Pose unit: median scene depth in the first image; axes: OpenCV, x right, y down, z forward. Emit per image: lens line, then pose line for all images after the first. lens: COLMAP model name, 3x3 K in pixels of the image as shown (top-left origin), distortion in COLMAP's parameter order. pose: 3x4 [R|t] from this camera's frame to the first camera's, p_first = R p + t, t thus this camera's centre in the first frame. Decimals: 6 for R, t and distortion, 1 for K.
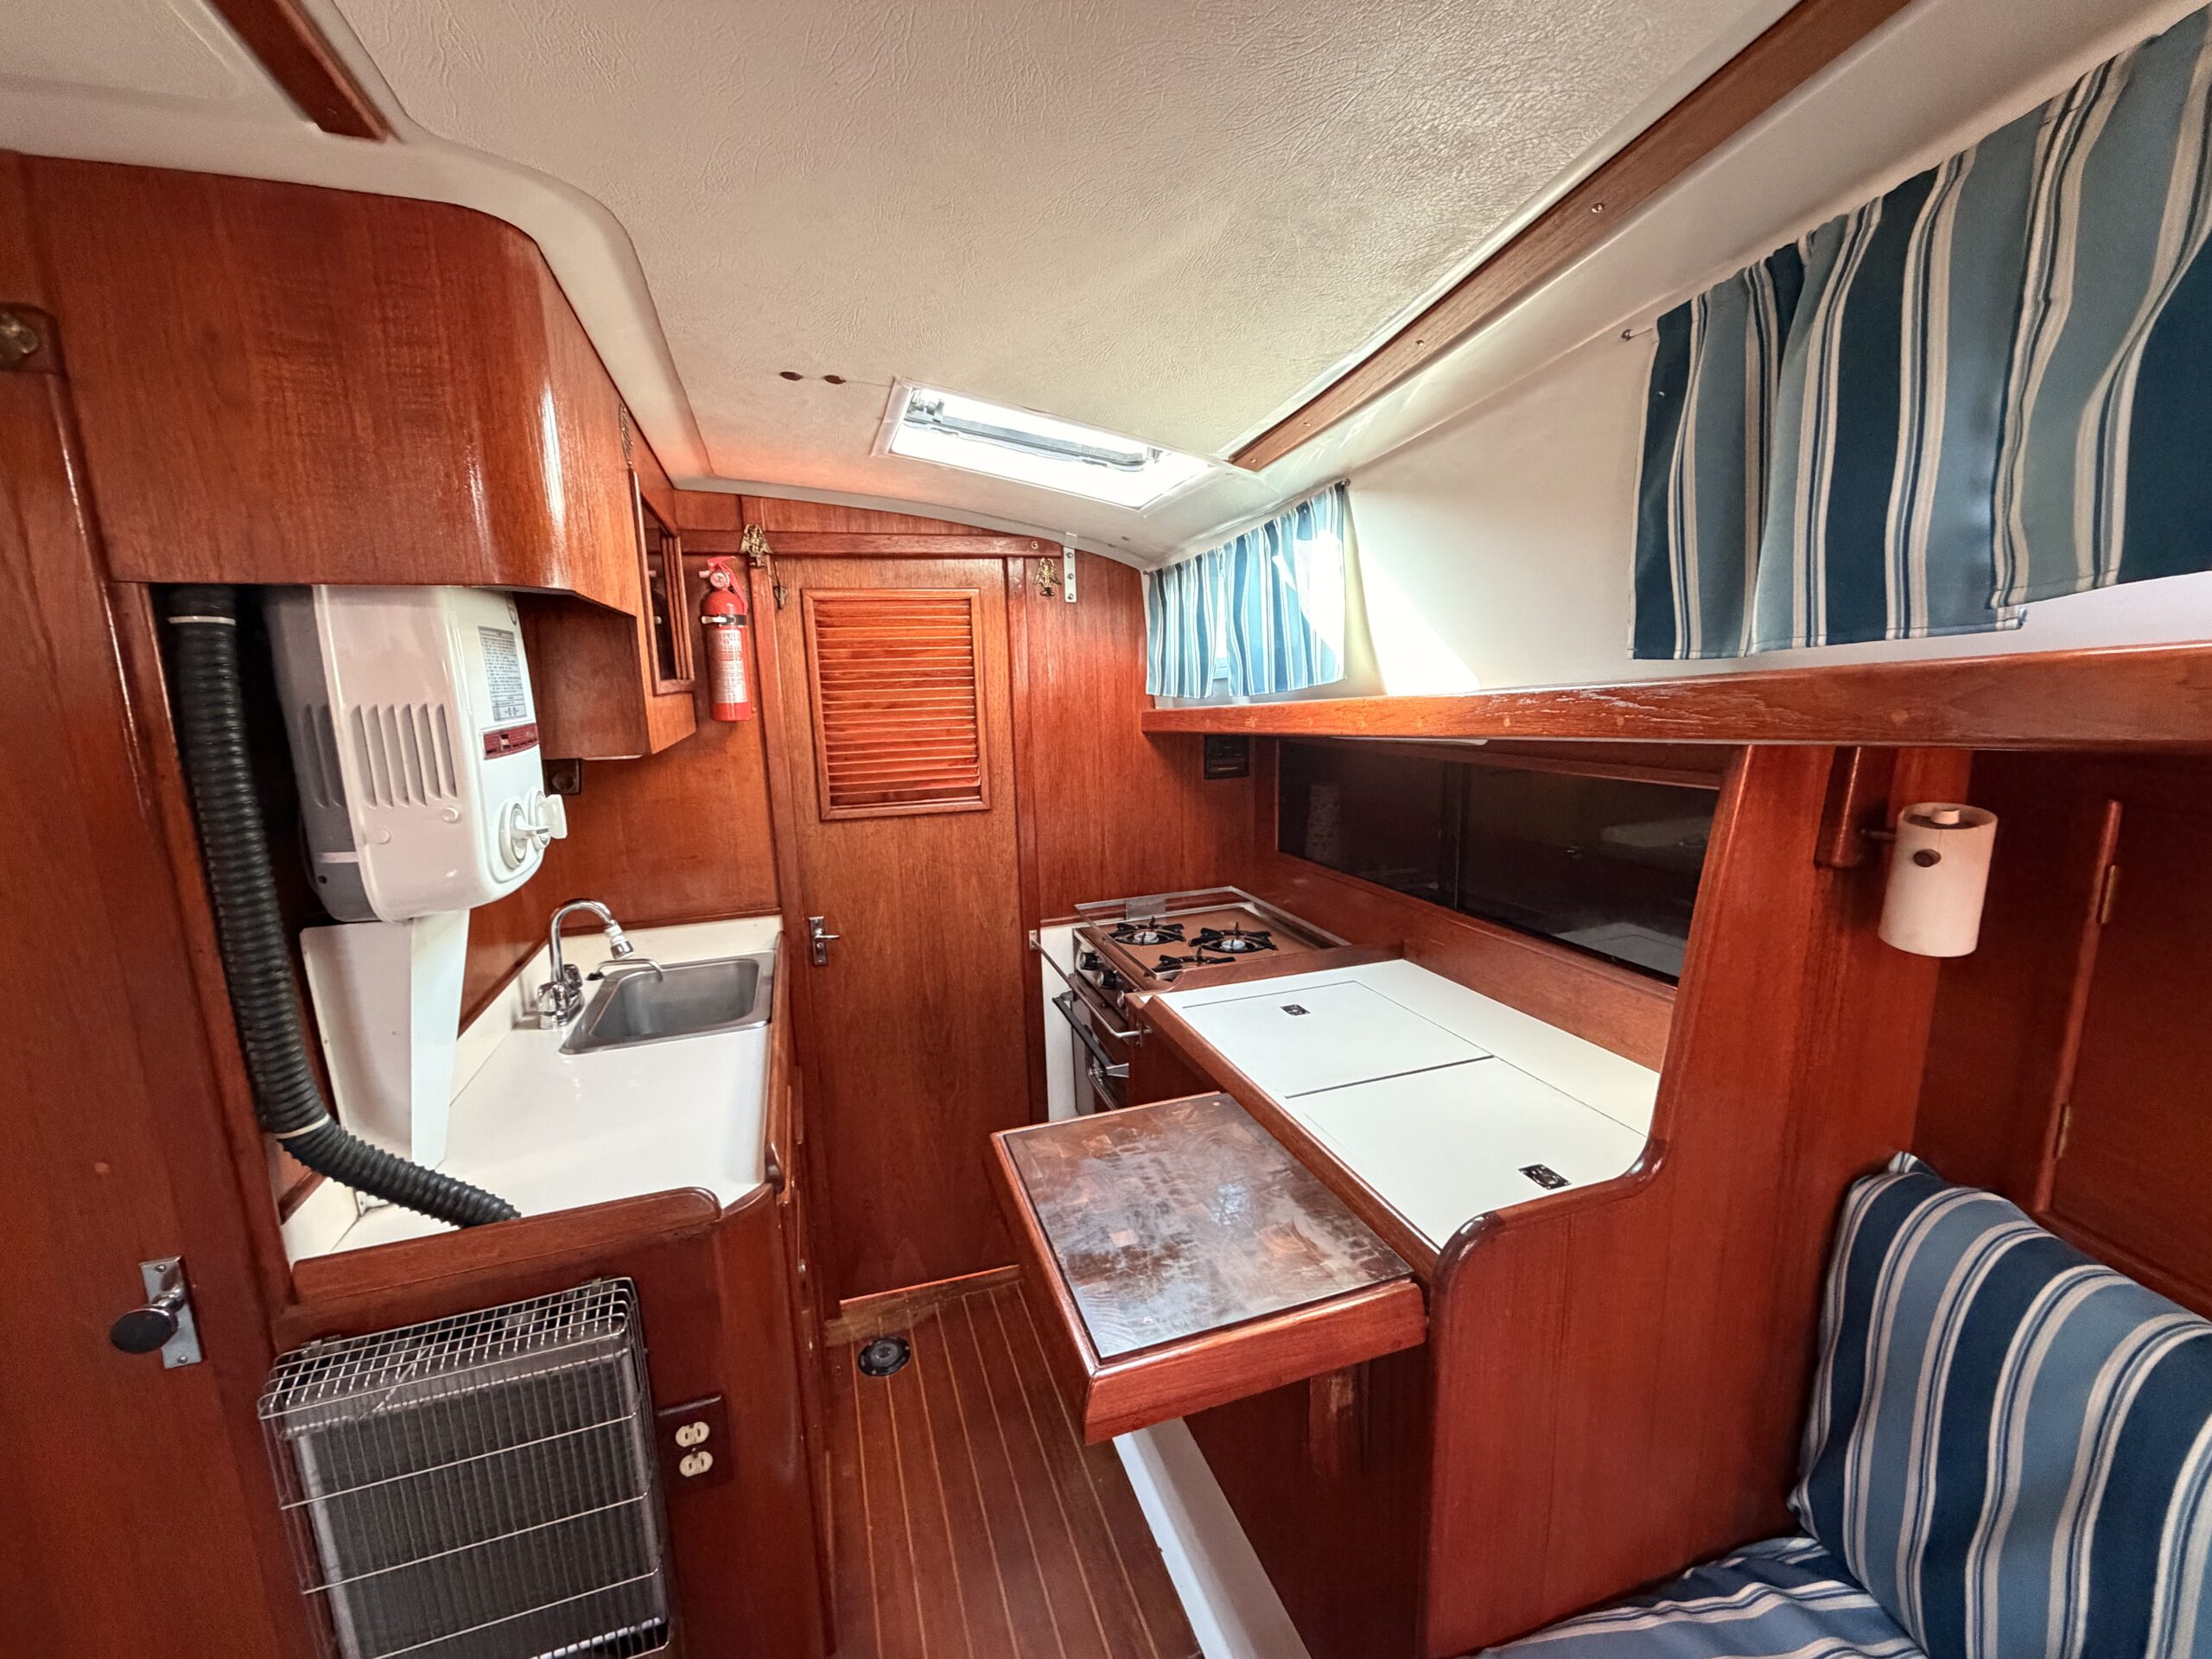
lens RADIAL K [[886.8, 0, 1113.2], [0, 886.8, 827.9], [0, 0, 1]] dist [-0.000856, 0.000004]
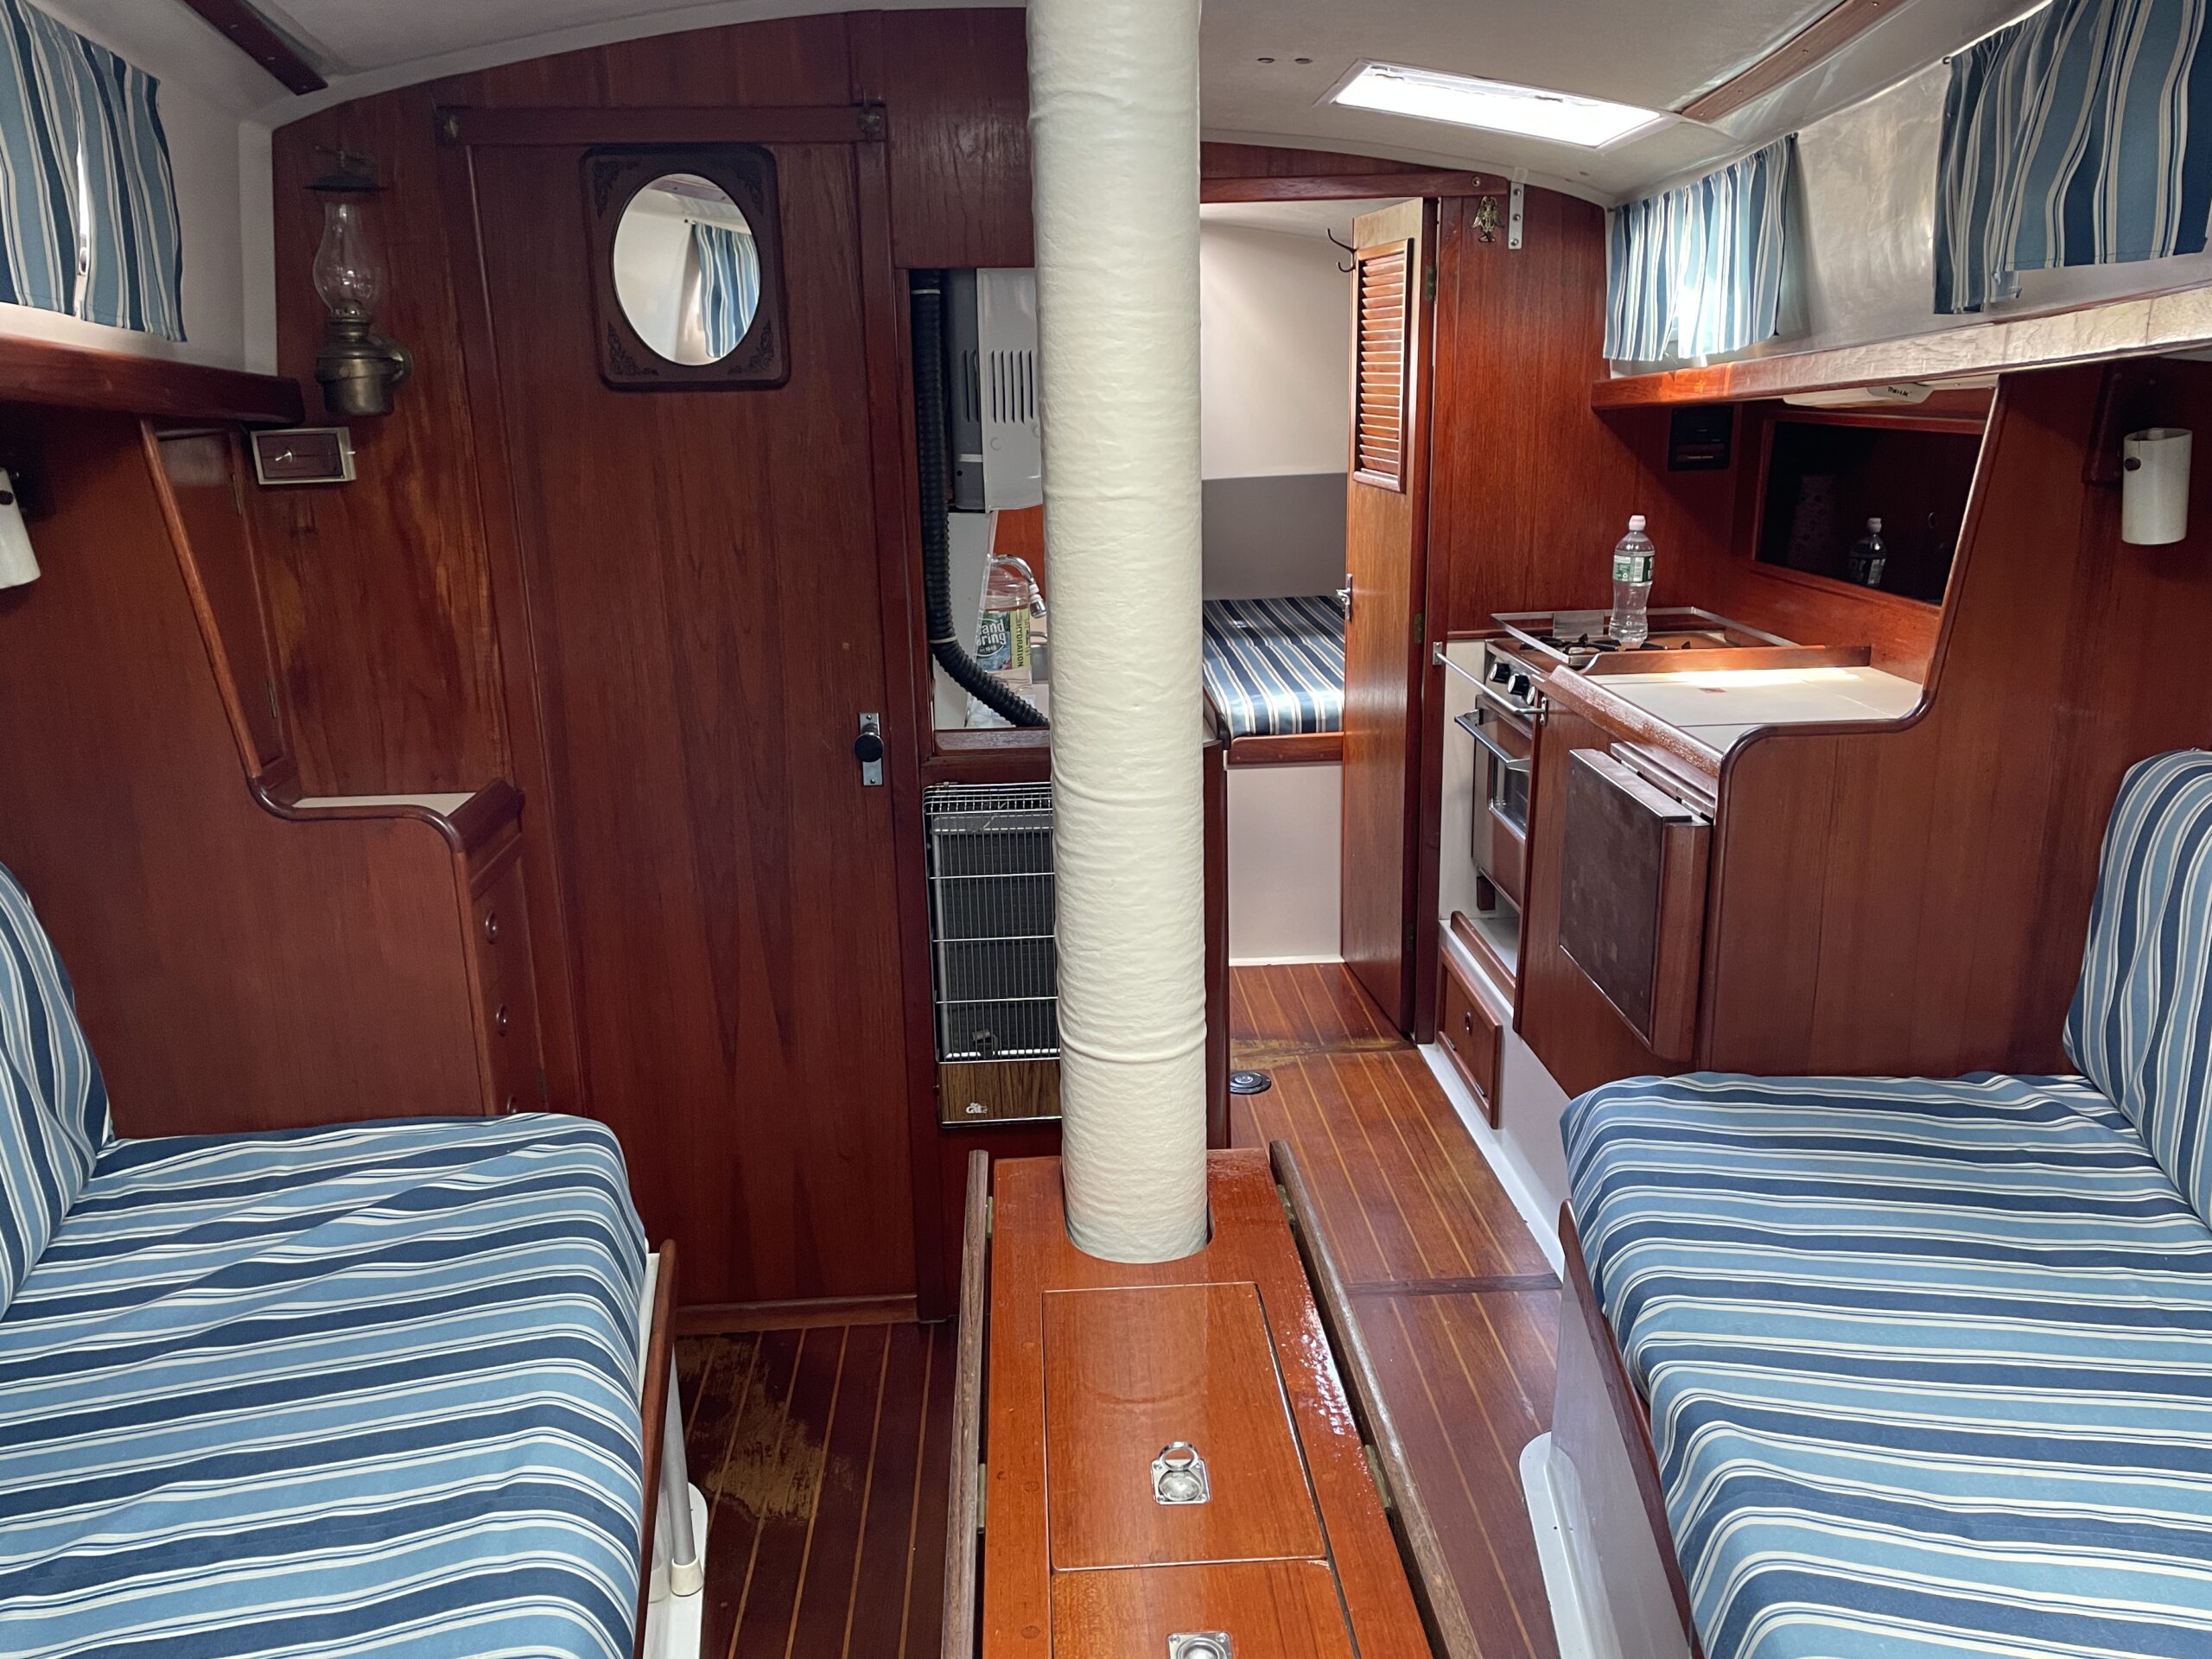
lens RADIAL K [[1645.4, 0, 1106.0], [0, 1645.4, 829.5], [0, 0, 1]] dist [0.088723, -0.127290]
pose [[0.956860, 0.082260, -0.278662, 0.071830], [-0.051974, 0.992075, 0.114393, 0.143963], [0.285864, -0.094975, 0.953552, -0.729485]]
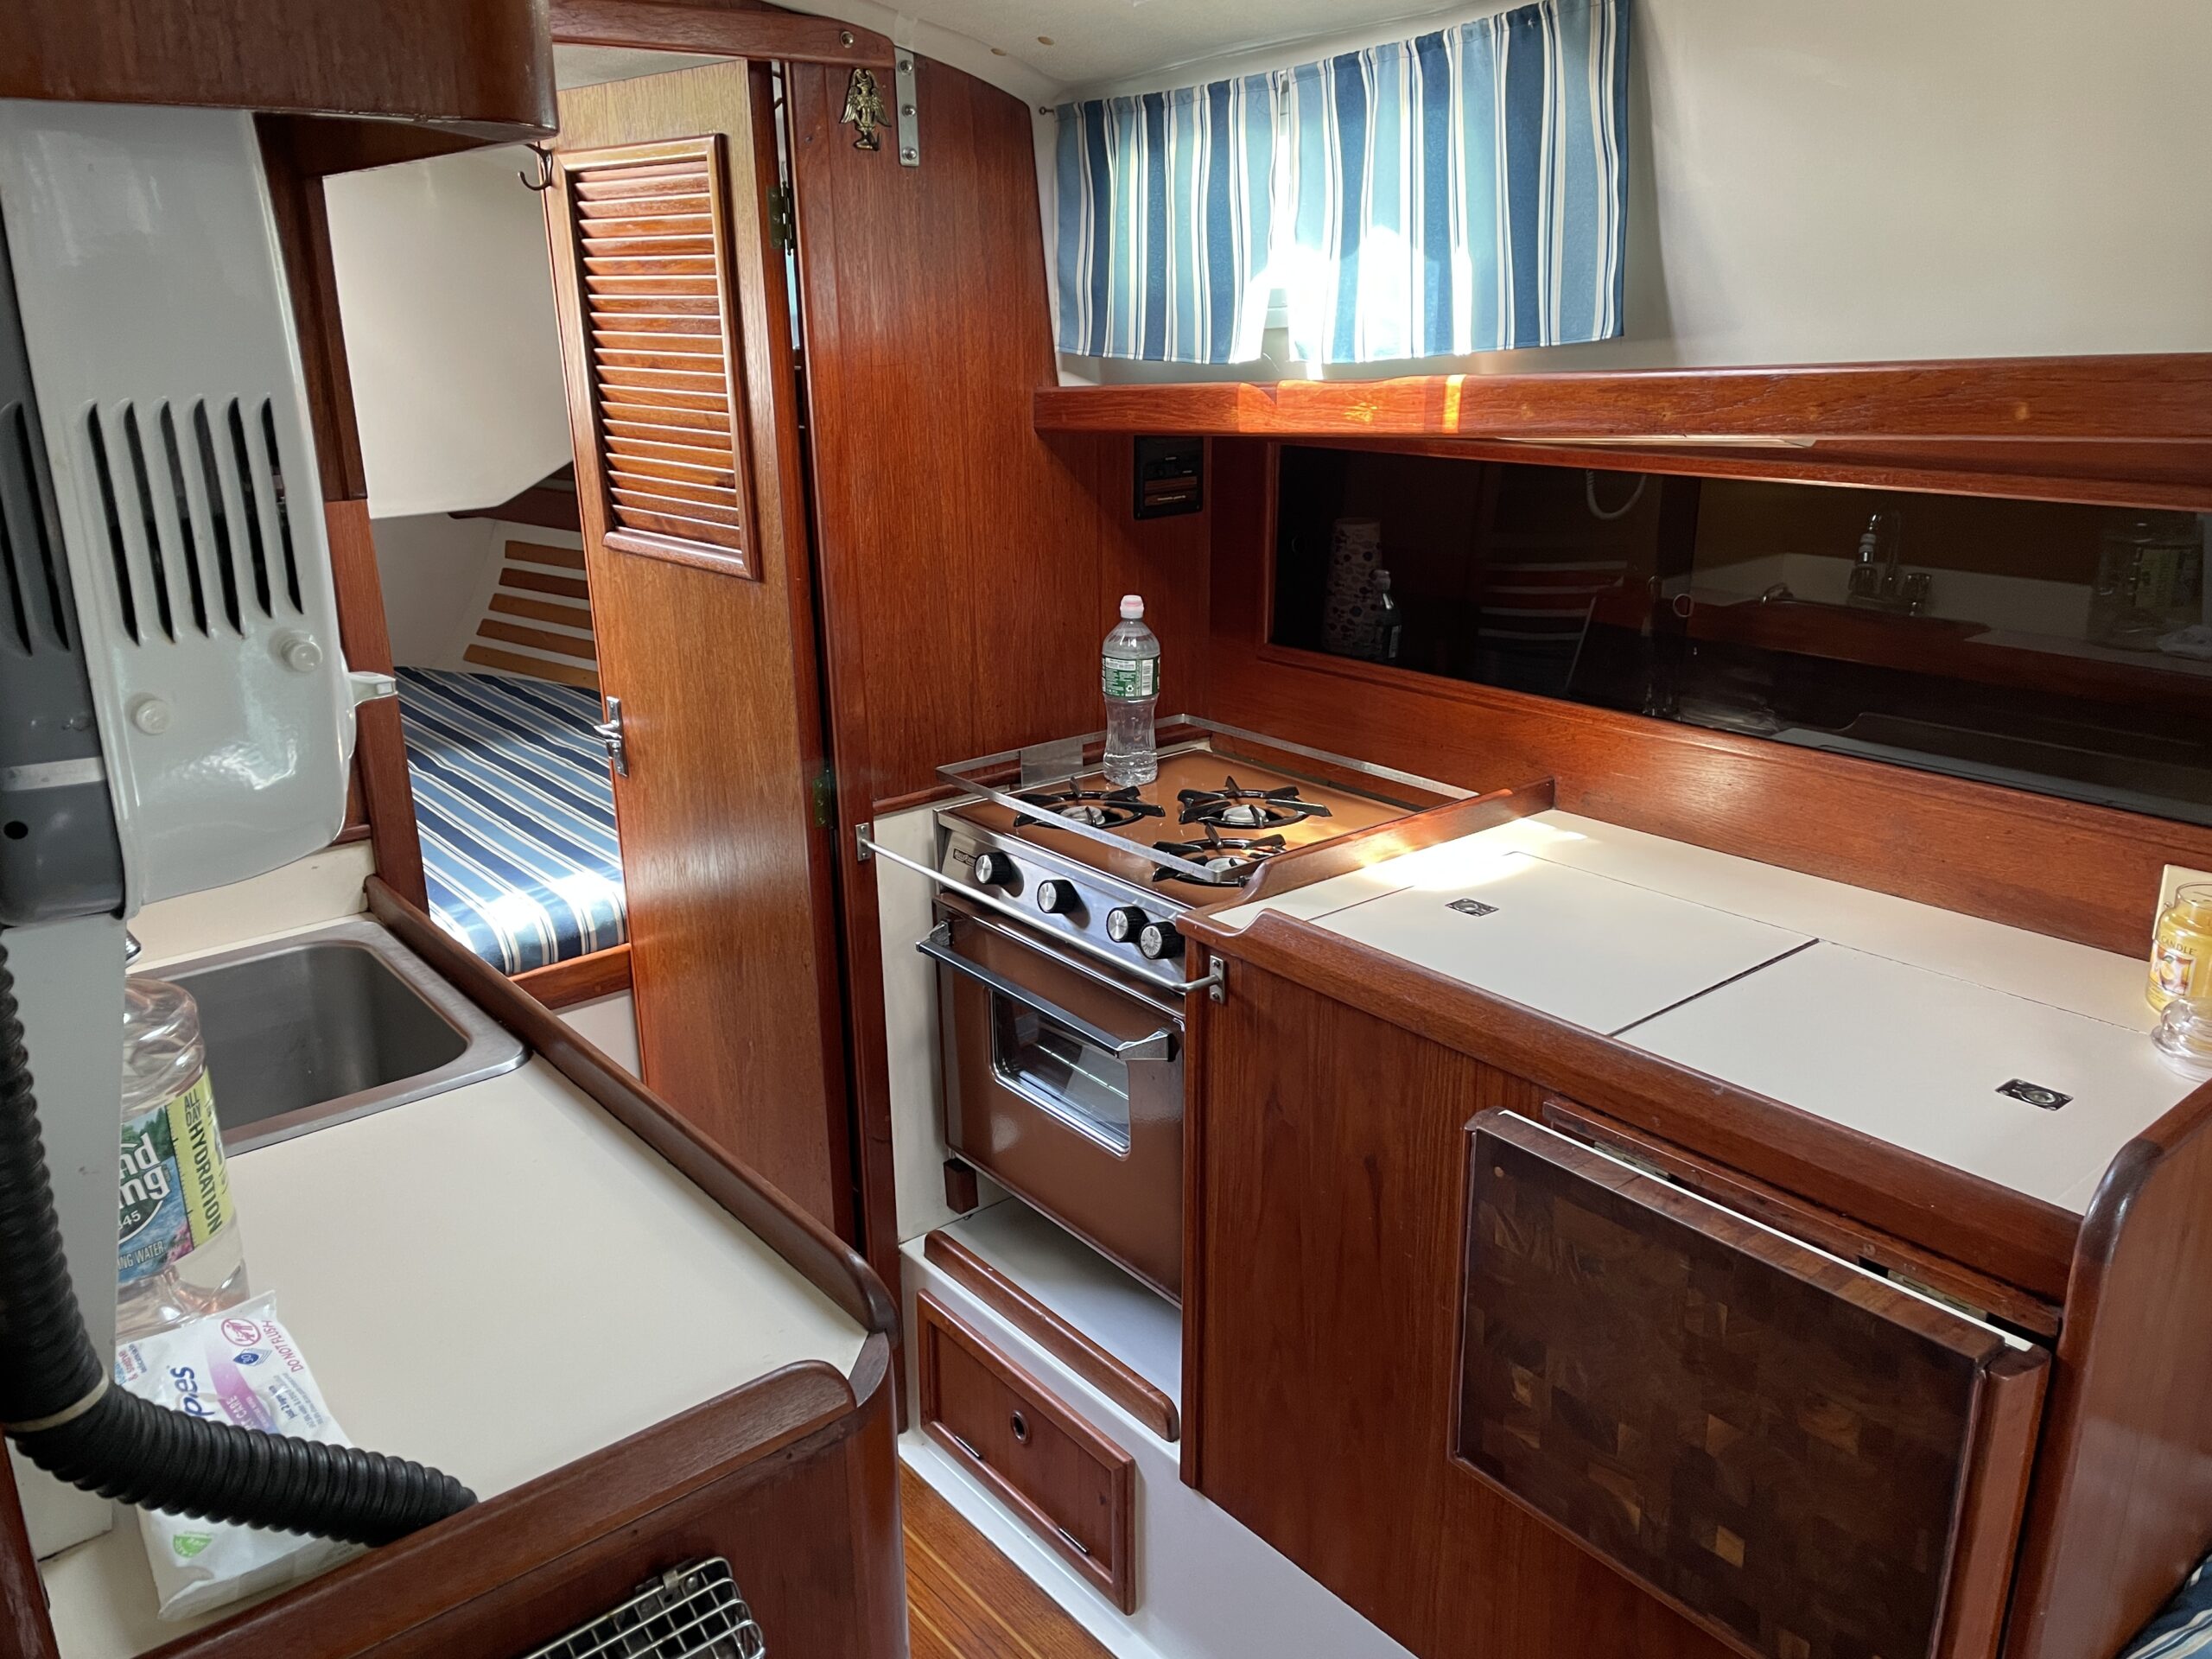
lens RADIAL K [[1657.8, 0, 1122.2], [0, 1657.8, 817.8], [0, 0, 1]] dist [0.087690, -0.123223]
pose [[0.938488, -0.090612, 0.333212, -0.301350], [0.047361, 0.989615, 0.135718, -0.014100], [-0.342049, -0.111589, 0.933033, 0.037048]]
